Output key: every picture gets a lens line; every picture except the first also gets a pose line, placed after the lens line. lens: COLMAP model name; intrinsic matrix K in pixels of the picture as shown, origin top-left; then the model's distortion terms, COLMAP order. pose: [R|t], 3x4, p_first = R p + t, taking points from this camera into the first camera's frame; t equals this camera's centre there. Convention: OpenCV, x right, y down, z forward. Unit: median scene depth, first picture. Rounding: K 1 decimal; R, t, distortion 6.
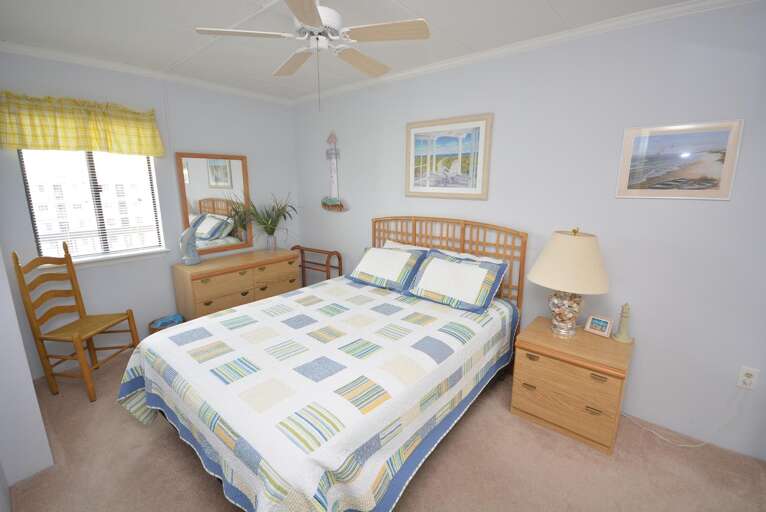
lens RADIAL K [[337.7, 0, 382.1], [0, 337.7, 256.1], [0, 0, 1]] dist [0.003240, -0.010281]
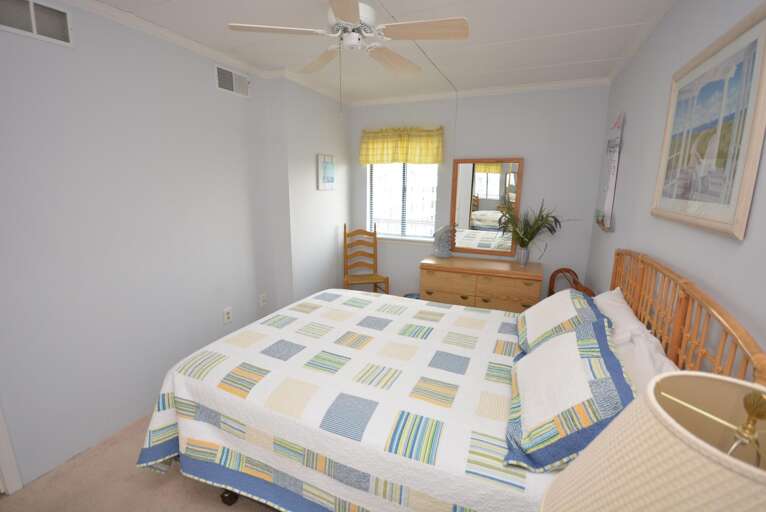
lens RADIAL K [[337.7, 0, 378.8], [0, 337.7, 254.6], [0, 0, 1]] dist [0.003240, -0.010281]
pose [[0.287536, 0.197444, -0.937197, 0.517518], [-0.218606, 0.966221, 0.136489, -0.111253], [0.932488, 0.165631, 0.320986, 0.515226]]
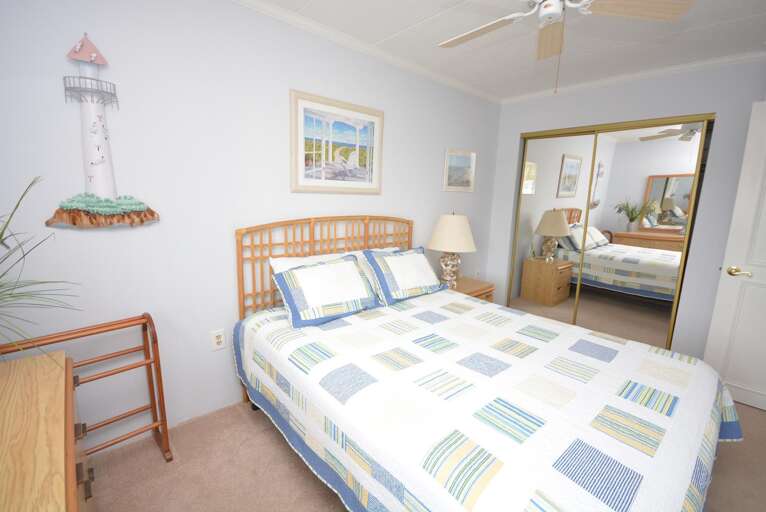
lens RADIAL K [[337.7, 0, 378.7], [0, 337.7, 255.9], [0, 0, 1]] dist [0.003240, -0.010281]
pose [[0.143089, -0.181791, 0.972871, -0.723394], [0.189029, 0.969910, 0.153435, -0.138223], [-0.971490, 0.161946, 0.173147, 0.828257]]
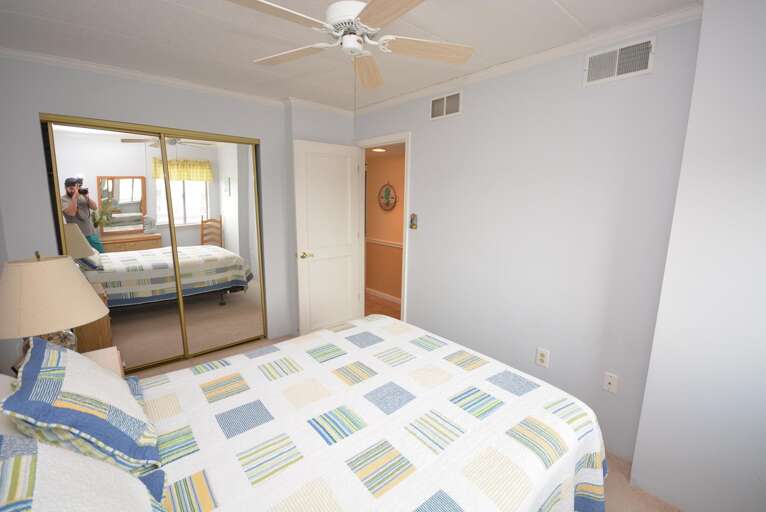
lens RADIAL K [[337.7, 0, 382.6], [0, 337.7, 254.7], [0, 0, 1]] dist [0.003240, -0.010281]
pose [[-0.988481, -0.043228, 0.145040, -0.249708], [0.014441, 0.927028, 0.374714, -0.266471], [-0.150654, 0.372492, -0.915725, 1.202205]]
